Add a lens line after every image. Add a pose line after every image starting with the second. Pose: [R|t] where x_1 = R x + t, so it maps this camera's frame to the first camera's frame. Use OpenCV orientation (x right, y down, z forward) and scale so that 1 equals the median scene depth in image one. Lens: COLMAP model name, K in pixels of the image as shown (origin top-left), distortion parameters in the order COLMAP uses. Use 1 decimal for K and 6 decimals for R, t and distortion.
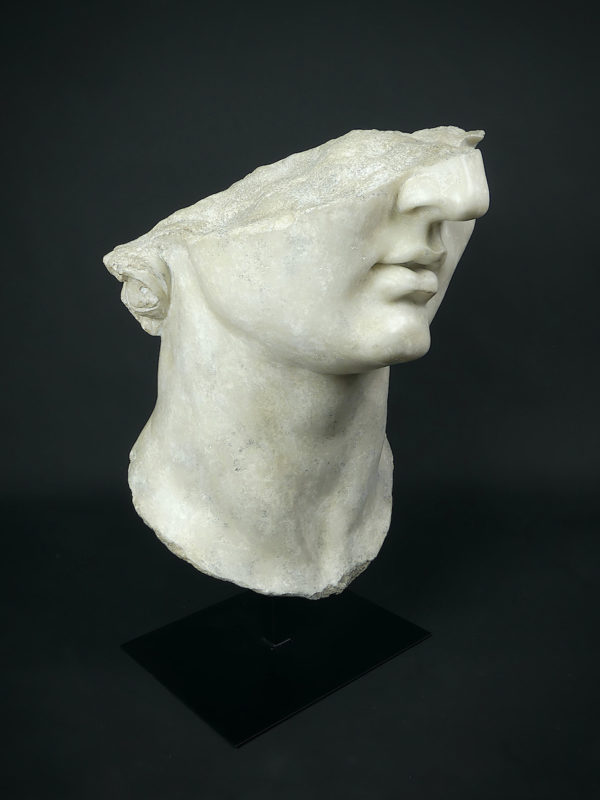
lens RADIAL K [[817.0, 0, 300.5], [0, 817.0, 350.4], [0, 0, 1]] dist [-0.006807, -0.006673]
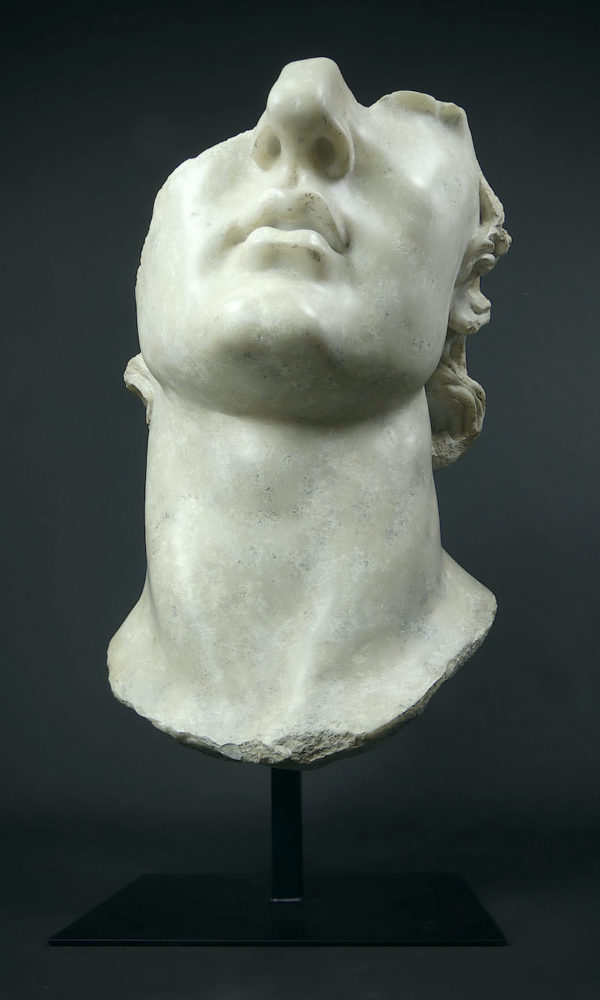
lens RADIAL K [[783.7, 0, 300.0], [0, 783.7, 500.0], [0, 0, 1]] dist [-0.006696, -0.002893]
pose [[0.725356, -0.182441, -0.663757, 0.535477], [-0.152965, 0.897413, -0.413826, 0.388861], [0.671163, 0.401703, 0.623037, 0.590913]]
